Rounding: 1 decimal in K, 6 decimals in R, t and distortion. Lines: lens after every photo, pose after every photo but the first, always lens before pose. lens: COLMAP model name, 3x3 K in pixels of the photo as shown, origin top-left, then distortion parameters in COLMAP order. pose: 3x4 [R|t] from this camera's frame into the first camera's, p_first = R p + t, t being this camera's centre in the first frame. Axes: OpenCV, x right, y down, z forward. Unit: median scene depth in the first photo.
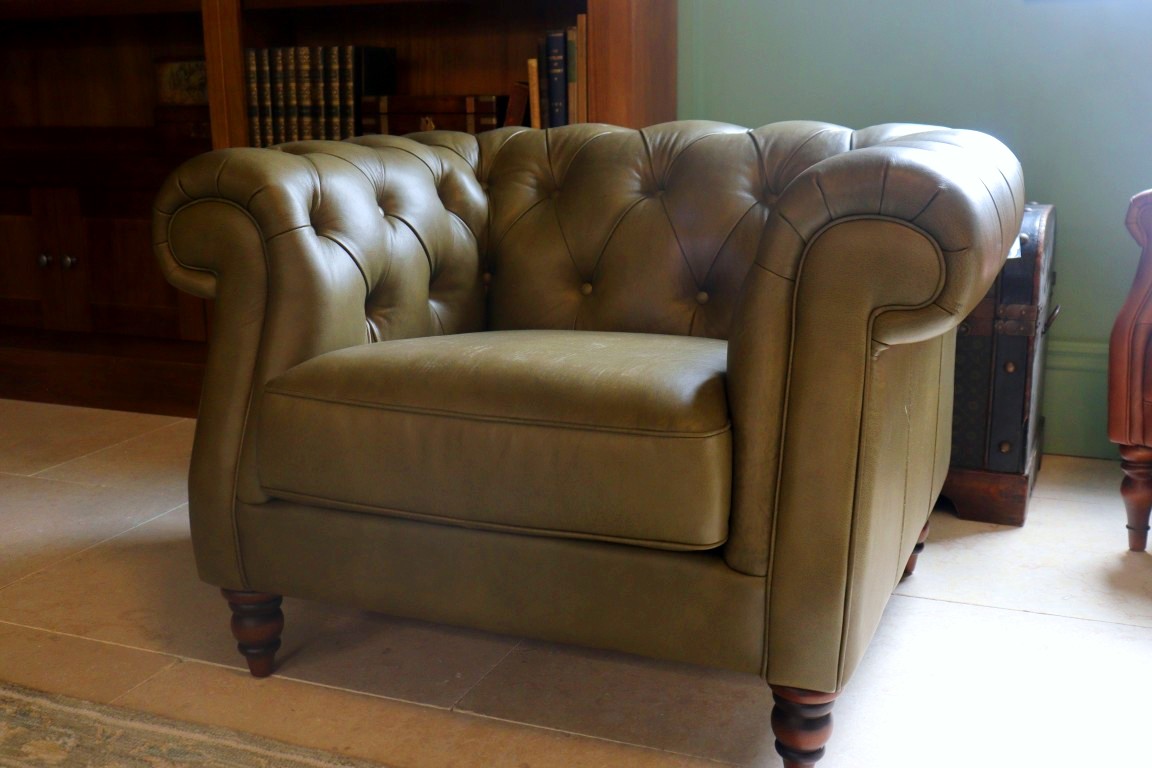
lens RADIAL K [[1275.6, 0, 576.0], [0, 1275.6, 384.0], [0, 0, 1]] dist [0.001232, 0.015755]
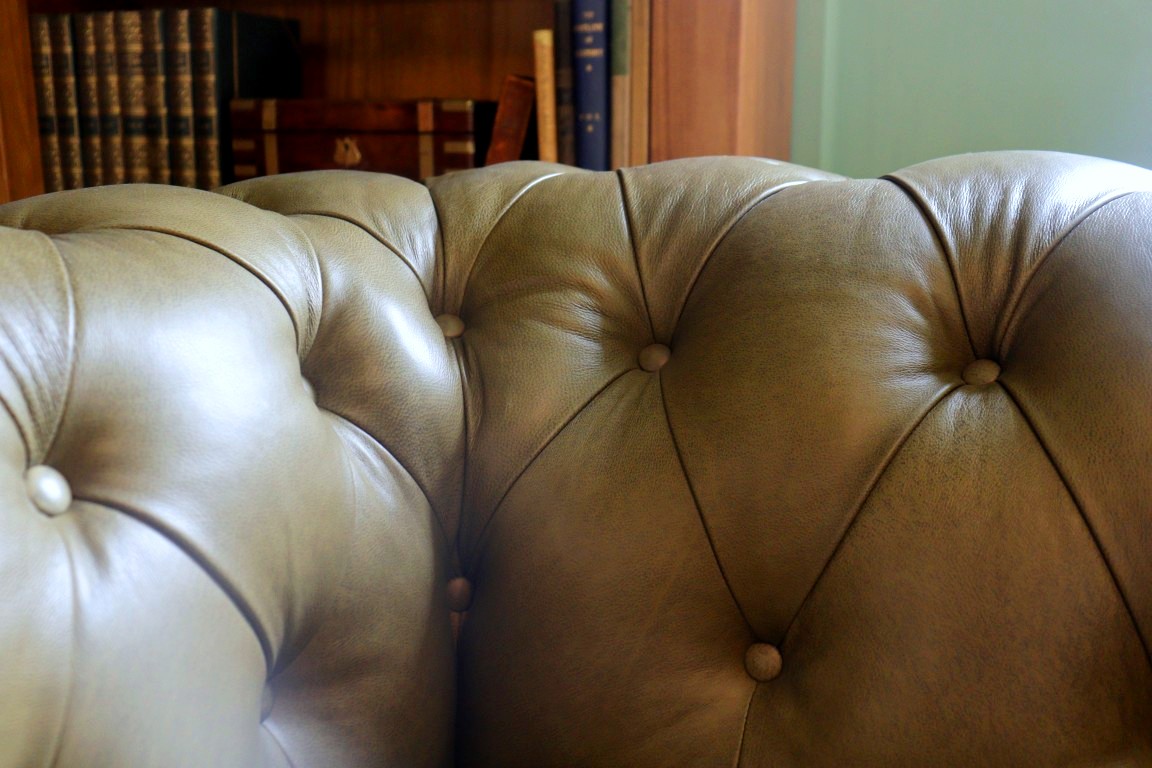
lens RADIAL K [[1176.0, 0, 576.0], [0, 1176.0, 384.0], [0, 0, 1]] dist [0.014413, 0.004614]
pose [[0.999363, 0.004089, 0.035466, -0.037858], [-0.003892, 0.999977, -0.005631, -0.107225], [-0.035488, 0.005489, 0.999355, 0.520190]]
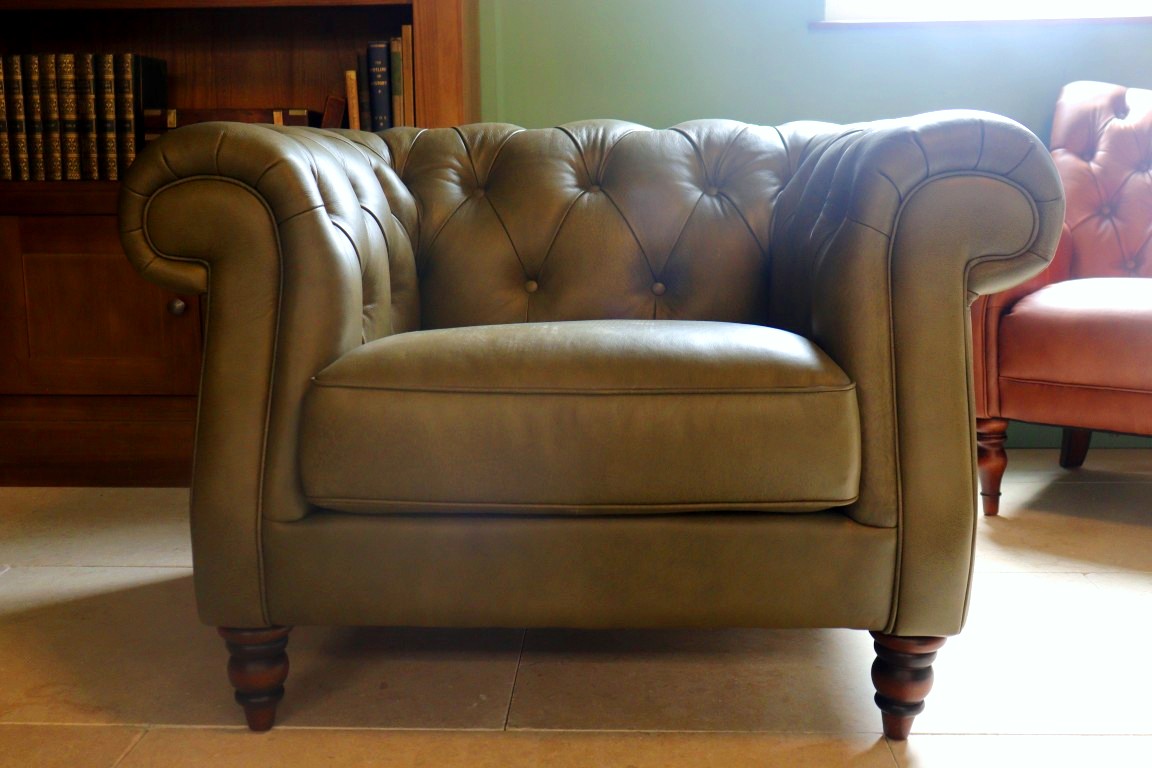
lens RADIAL K [[1275.6, 0, 576.0], [0, 1275.6, 384.0], [0, 0, 1]] dist [0.001232, 0.015755]
pose [[0.936853, -0.053521, 0.345605, -0.221015], [0.073273, 0.996326, -0.044335, 0.032817], [-0.341962, 0.066859, 0.937332, 0.067804]]
